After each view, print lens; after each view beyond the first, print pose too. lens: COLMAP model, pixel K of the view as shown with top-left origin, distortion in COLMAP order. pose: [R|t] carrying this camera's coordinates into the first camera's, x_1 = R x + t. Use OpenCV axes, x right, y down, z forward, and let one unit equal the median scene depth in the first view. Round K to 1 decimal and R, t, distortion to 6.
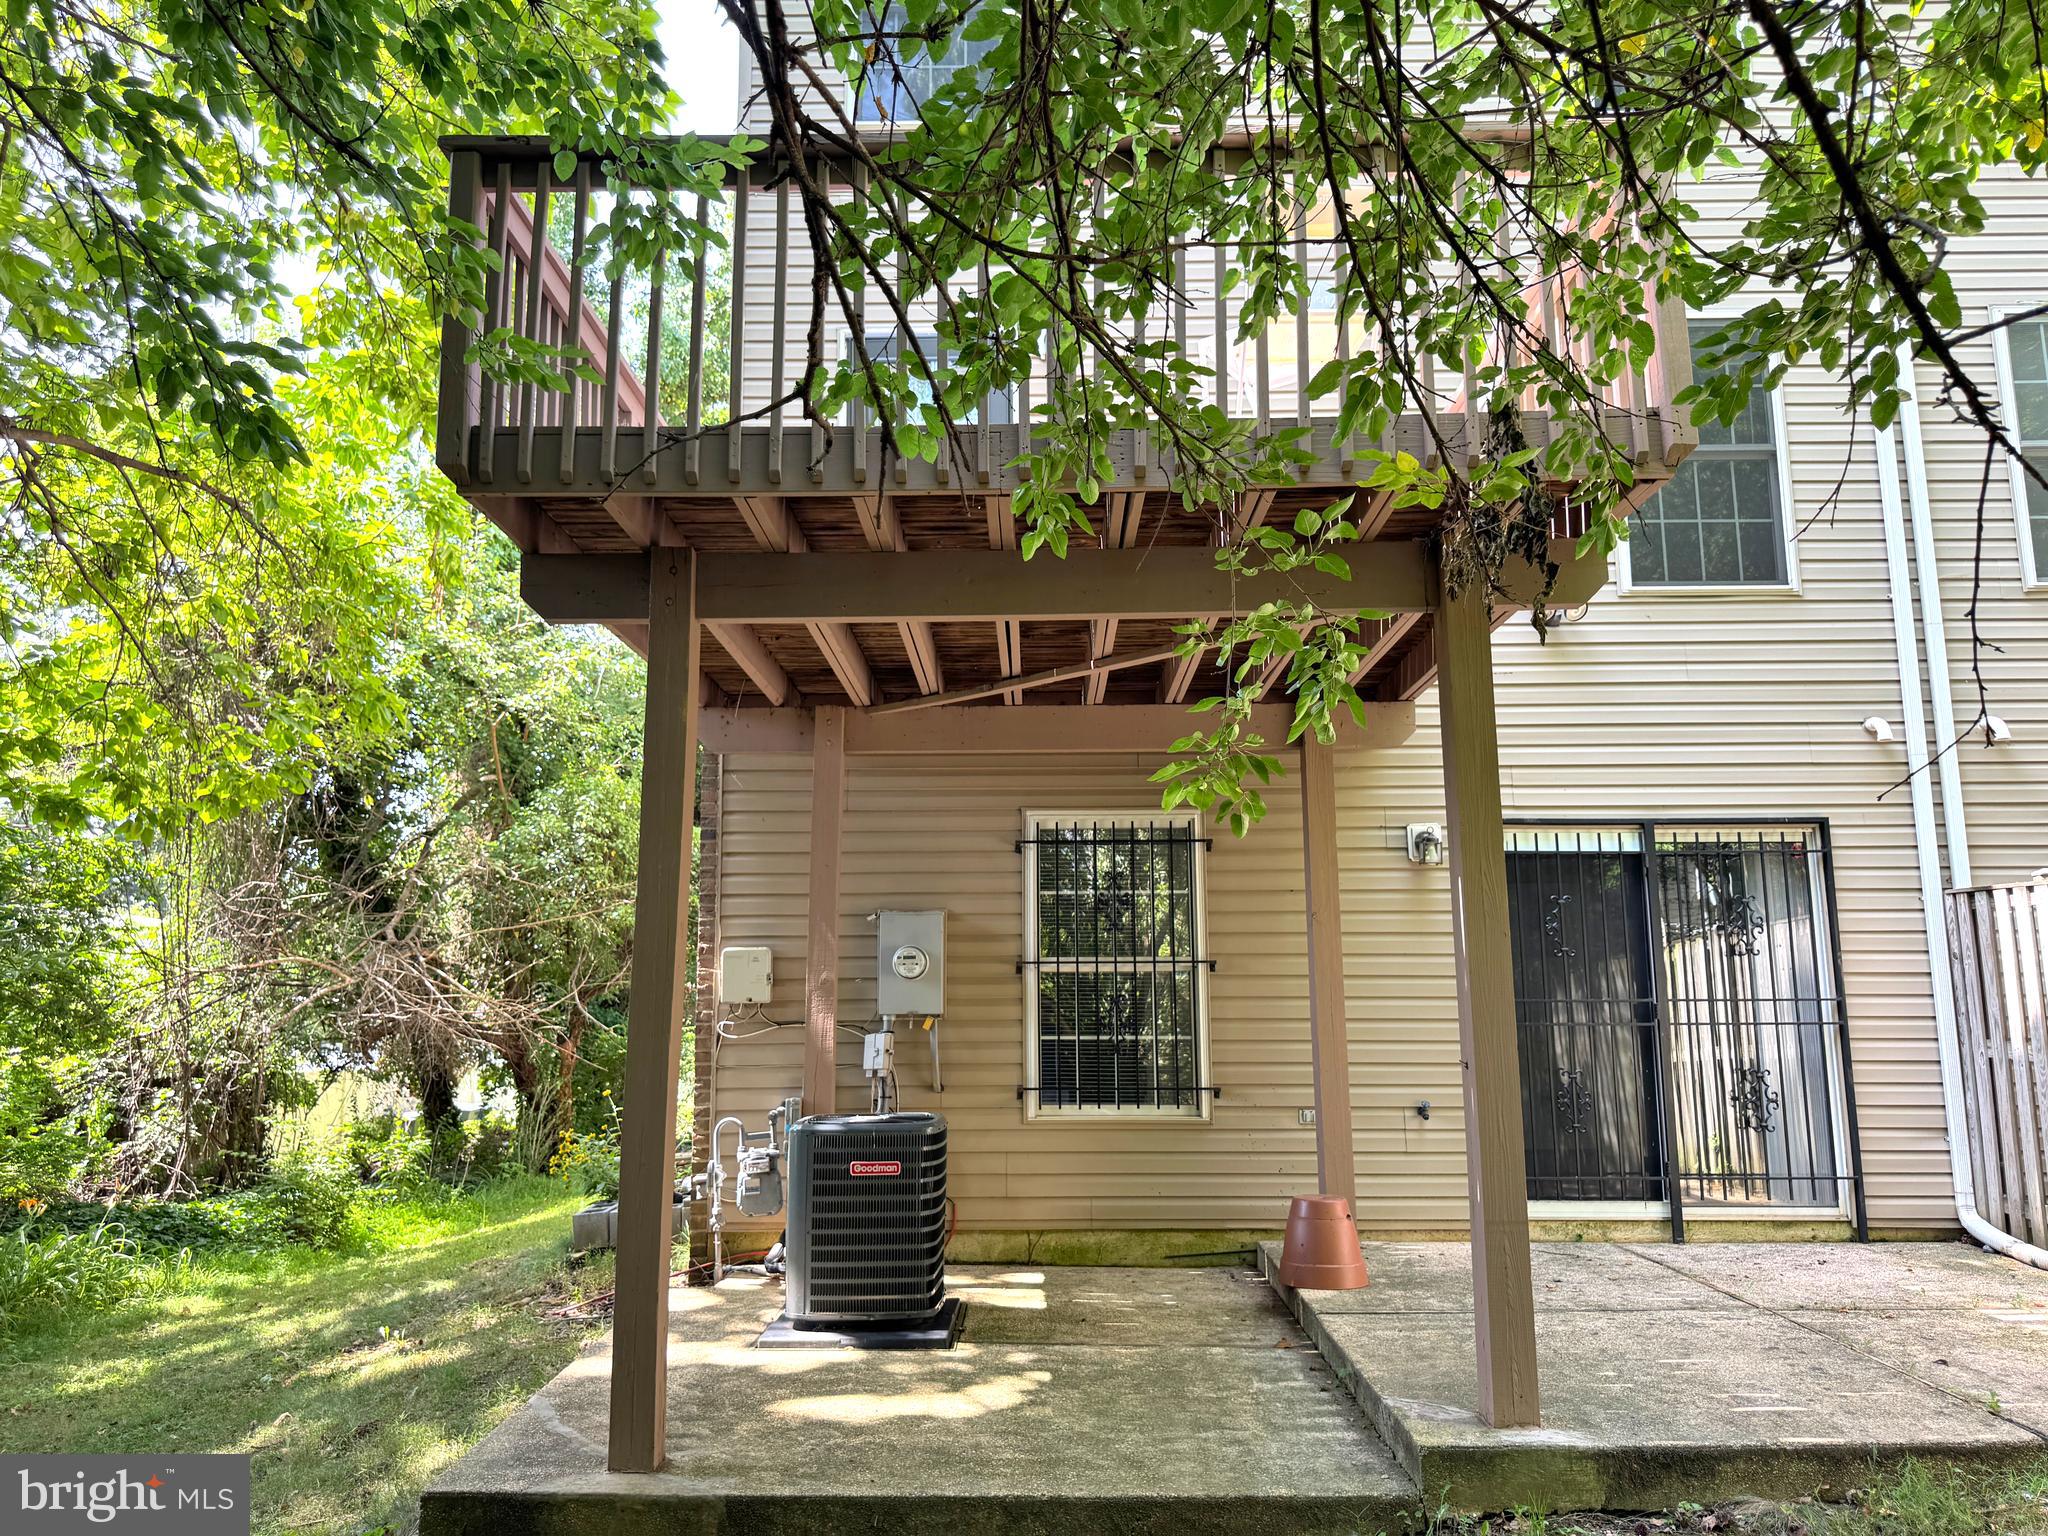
lens RADIAL K [[1466.0, 0, 1024.0], [0, 1466.0, 768.0], [0, 0, 1]] dist [0.091727, -0.152210]
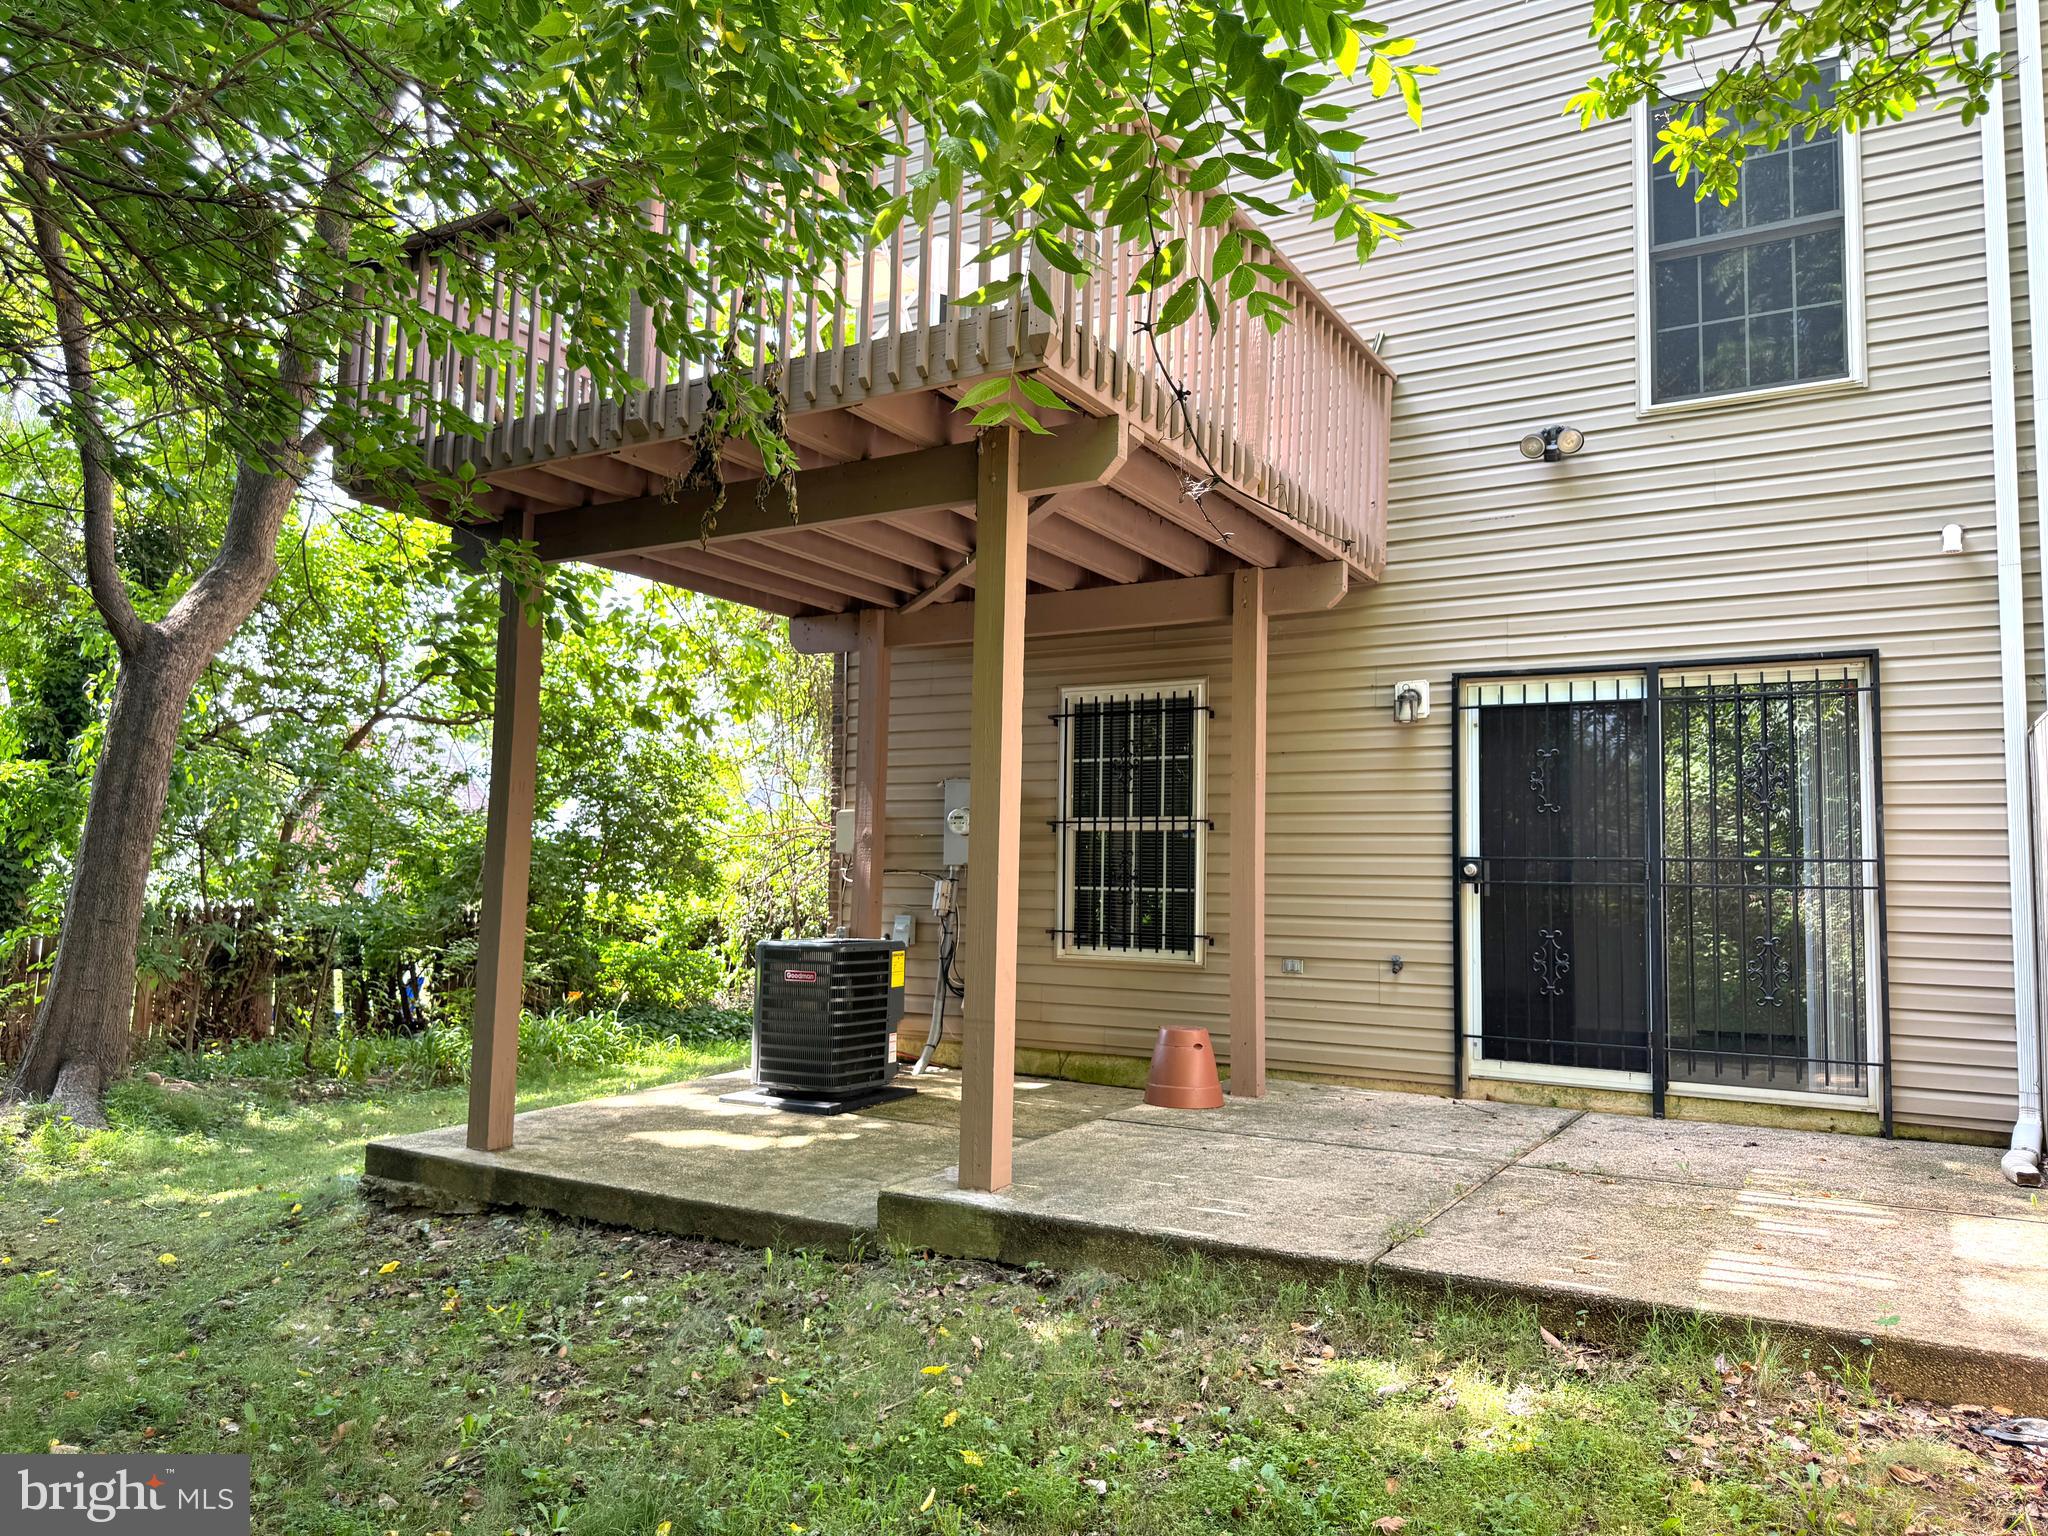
lens RADIAL K [[1466.0, 0, 1024.0], [0, 1466.0, 768.0], [0, 0, 1]] dist [0.091727, -0.152210]
pose [[0.858929, -0.020833, -0.511670, 0.561971], [0.060938, 0.996231, 0.061733, 0.019111], [0.508455, -0.084205, 0.856961, 0.017058]]
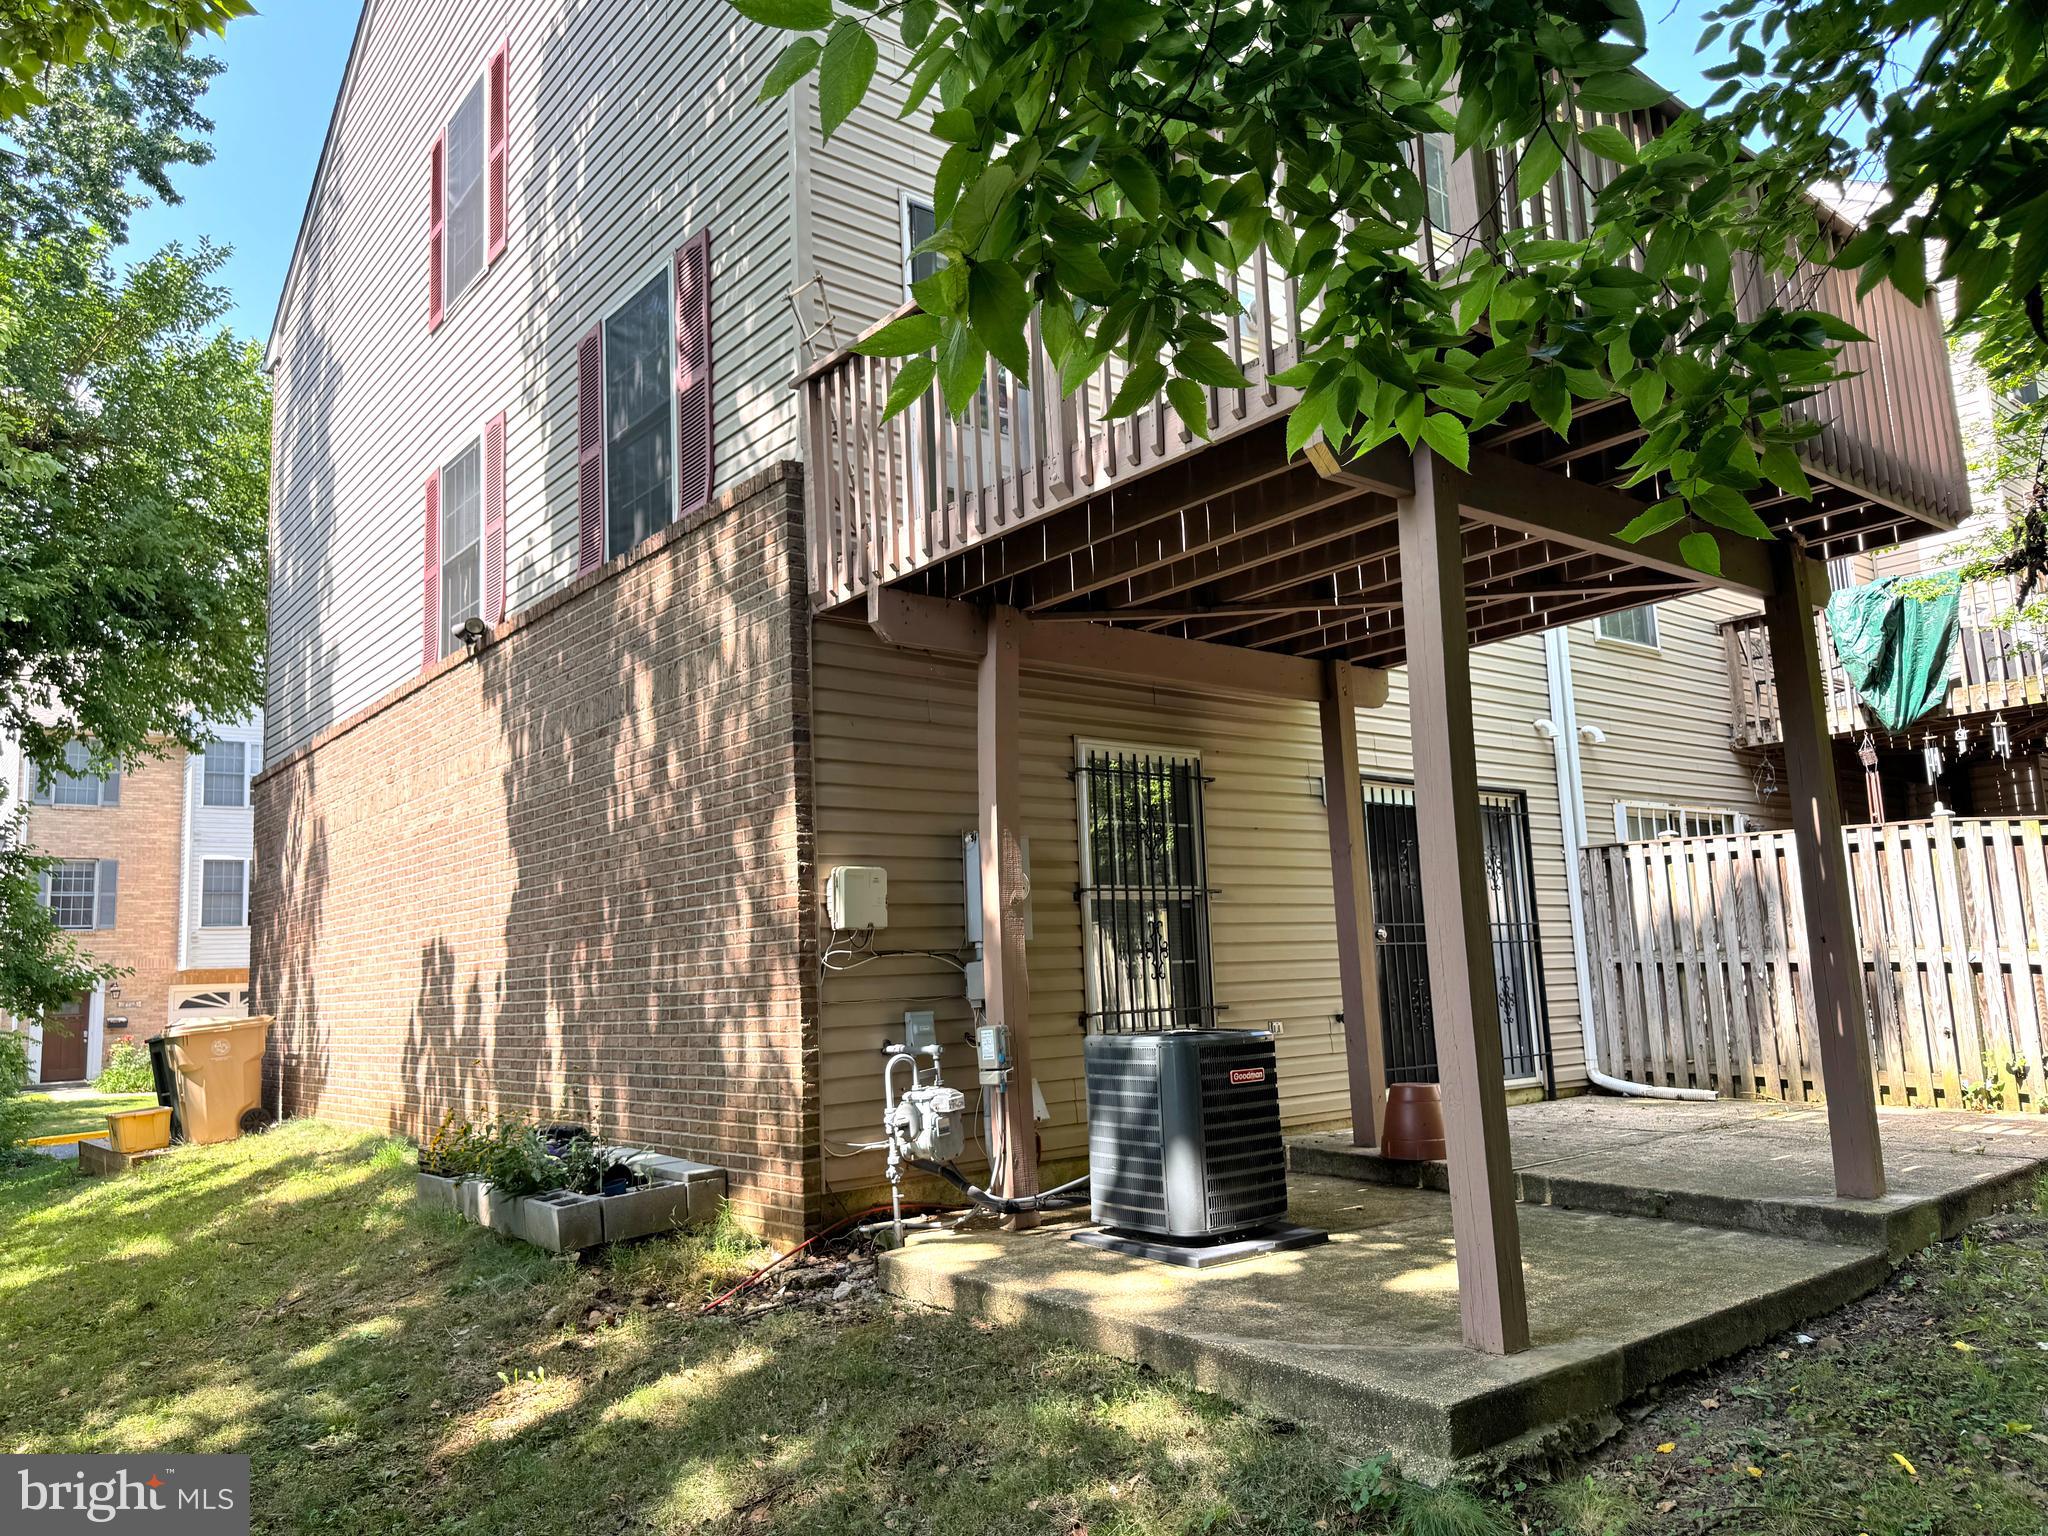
lens RADIAL K [[1466.0, 0, 1024.0], [0, 1466.0, 768.0], [0, 0, 1]] dist [0.091727, -0.152210]
pose [[0.762793, 0.067057, 0.643157, -0.683663], [-0.069127, 0.997365, -0.022002, 0.075215], [-0.642938, -0.027677, 0.765418, 0.266086]]
